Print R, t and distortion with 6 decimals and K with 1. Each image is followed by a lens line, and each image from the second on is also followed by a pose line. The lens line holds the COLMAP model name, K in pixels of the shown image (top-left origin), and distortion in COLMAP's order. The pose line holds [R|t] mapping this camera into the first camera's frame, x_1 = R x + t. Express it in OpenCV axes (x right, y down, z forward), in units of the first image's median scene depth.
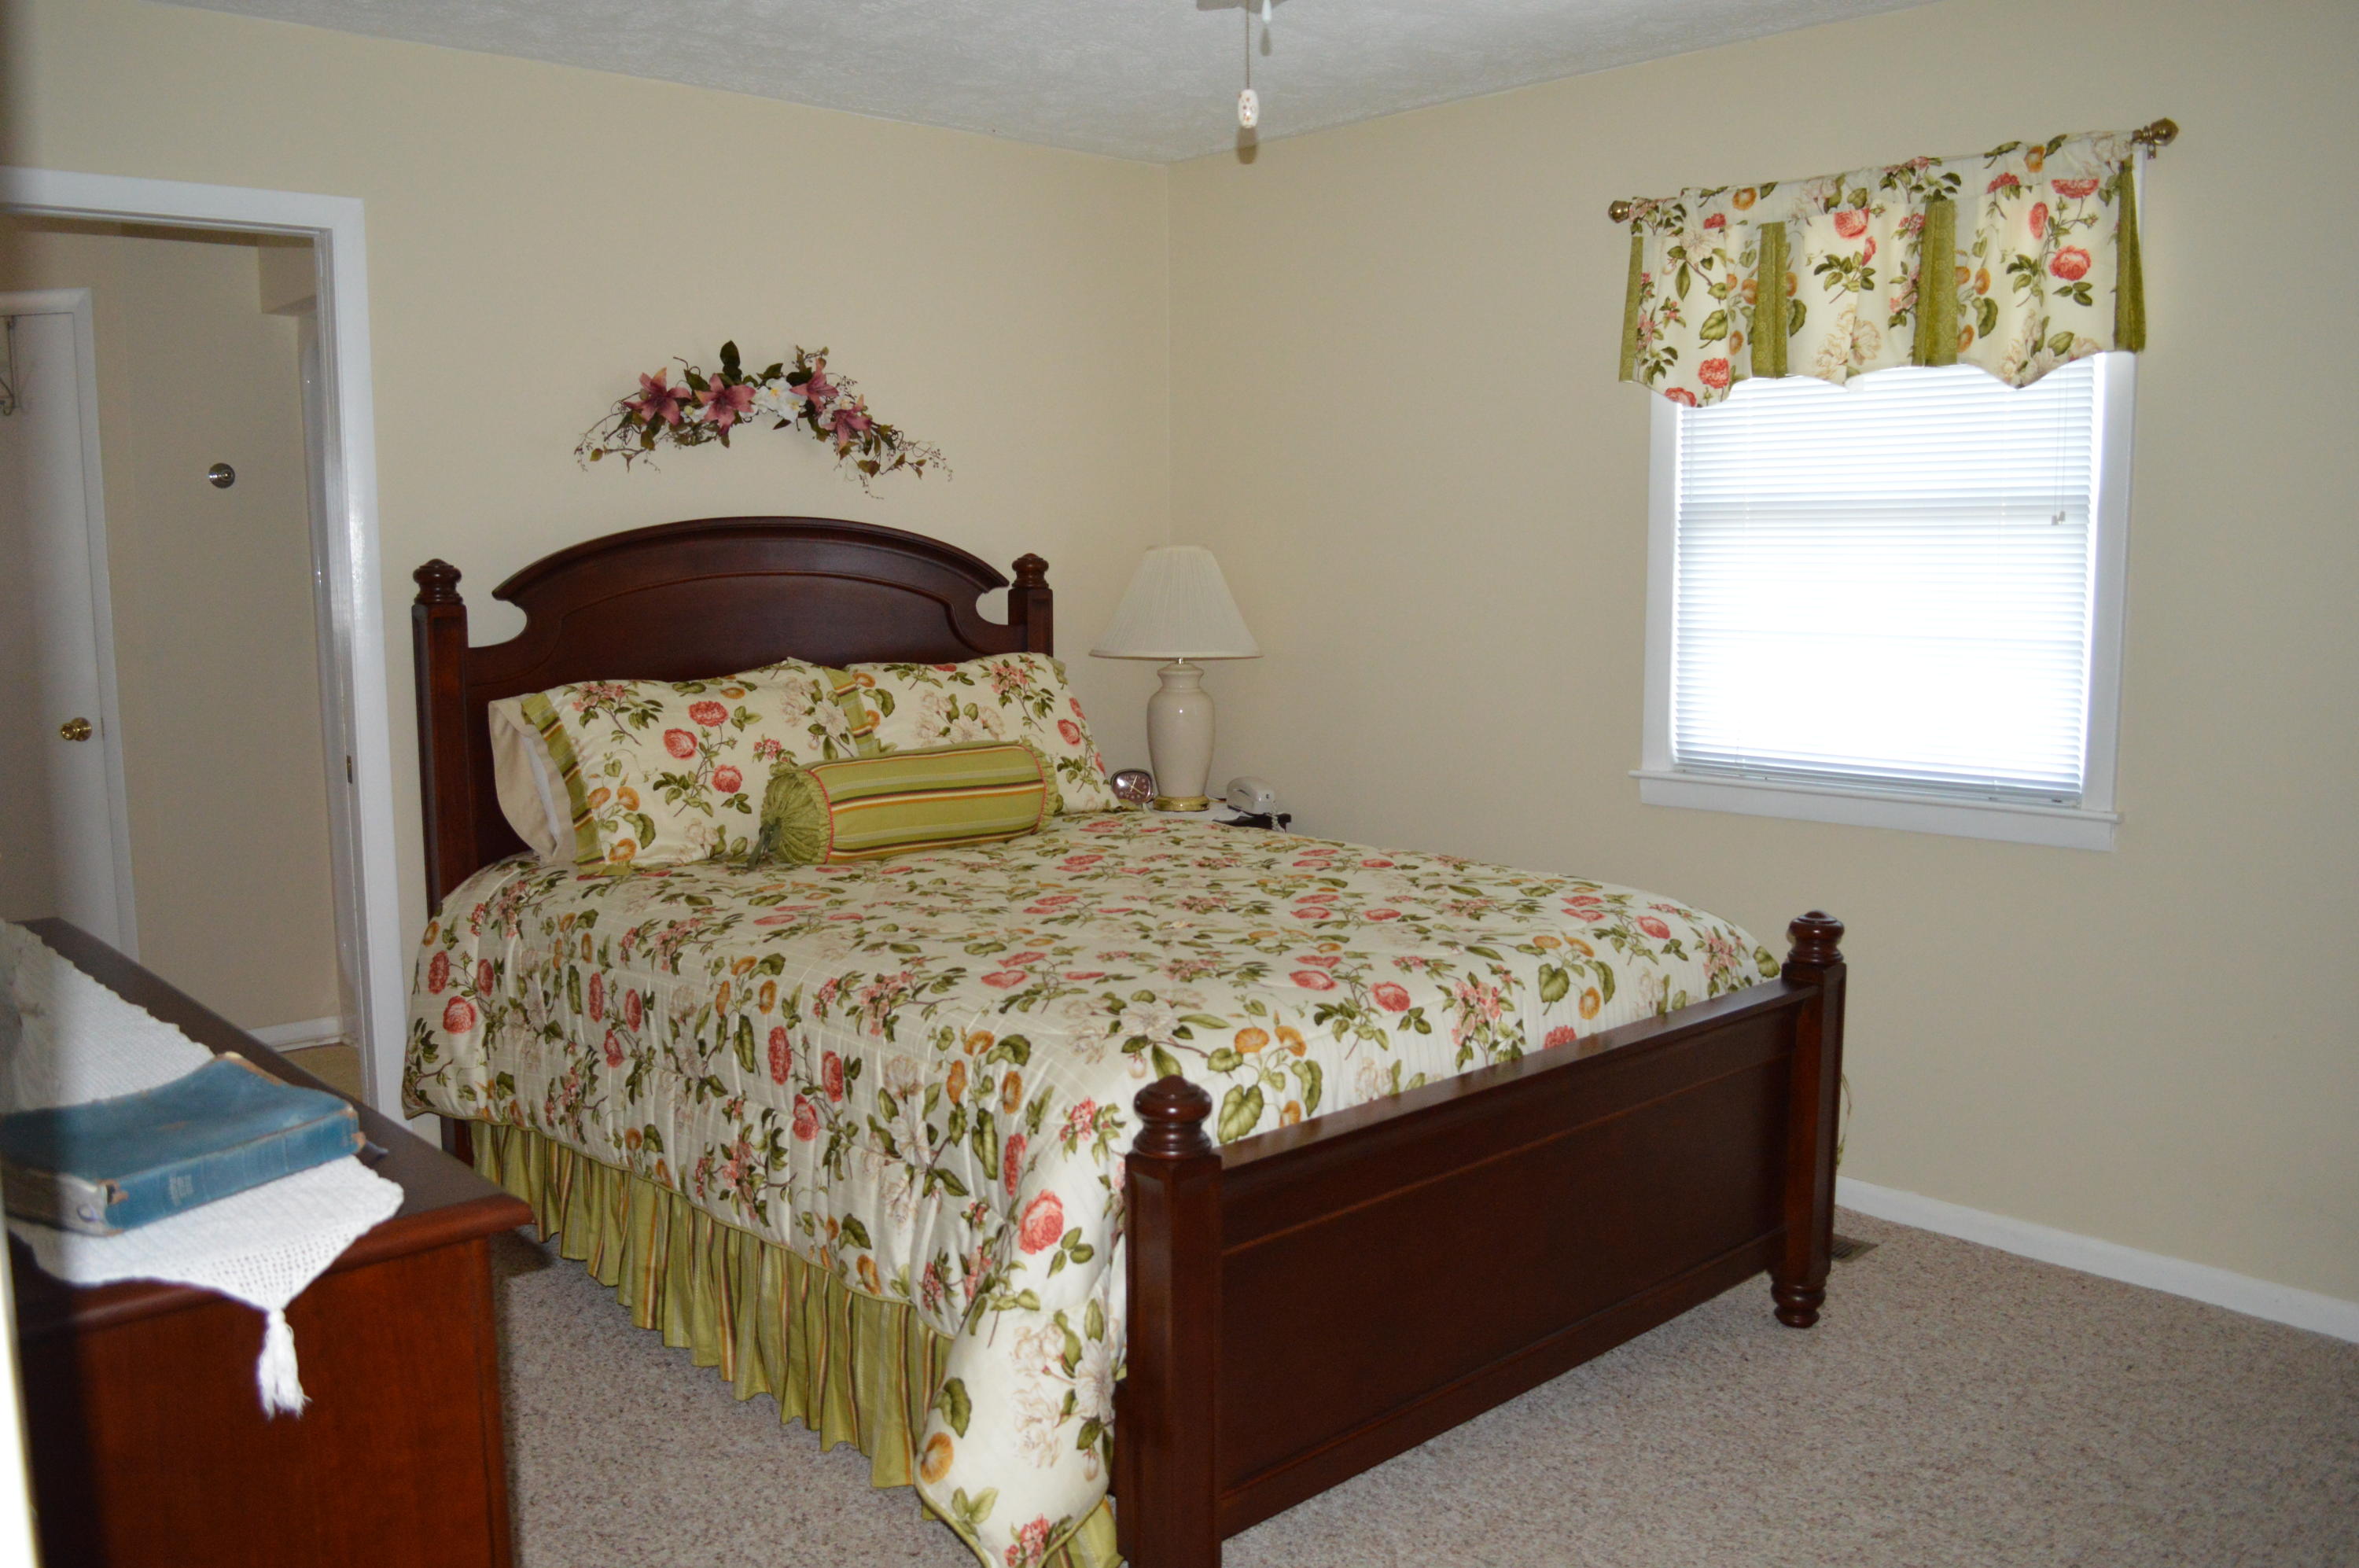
lens RADIAL K [[1896.5, 0, 1179.5], [0, 1896.5, 784.0], [0, 0, 1]] dist [-0.076391, 0.003650]
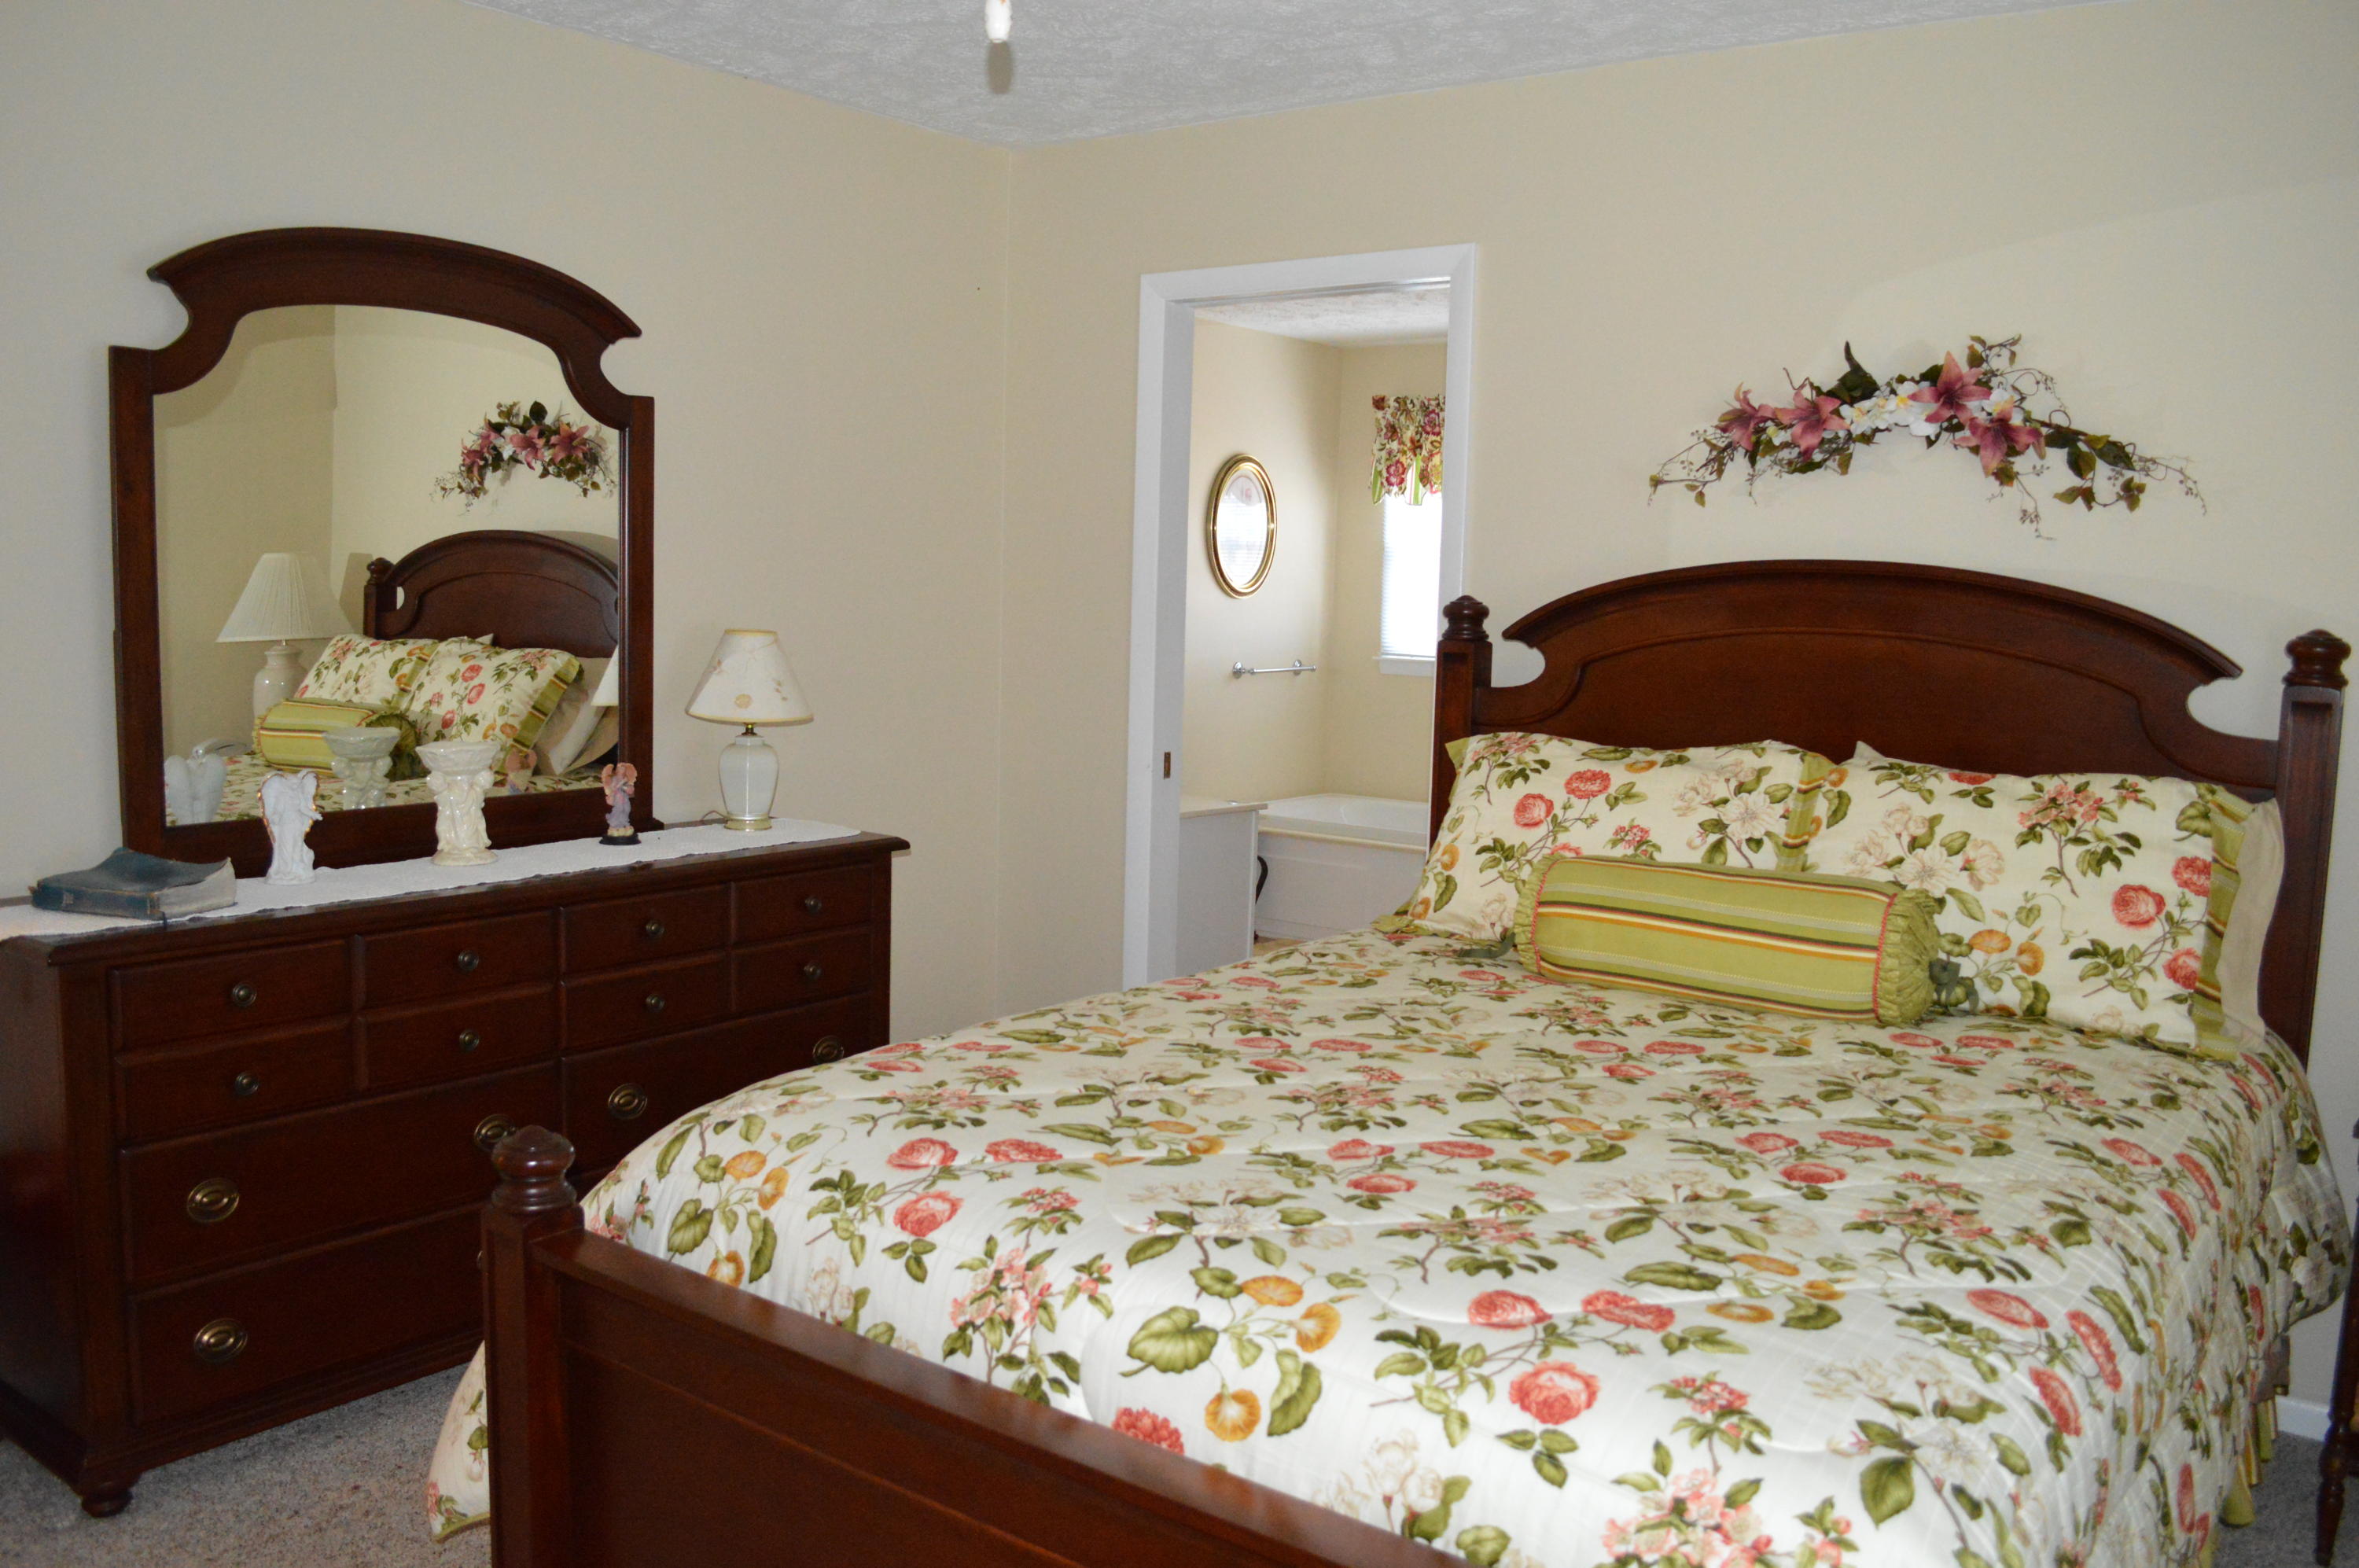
lens RADIAL K [[1896.5, 0, 1179.5], [0, 1896.5, 784.0], [0, 0, 1]] dist [-0.076391, 0.003650]
pose [[0.183418, 0.117834, -0.975947, 0.708806], [-0.150206, 0.984491, 0.090636, -0.110895], [0.971491, 0.129969, 0.198273, 0.822282]]
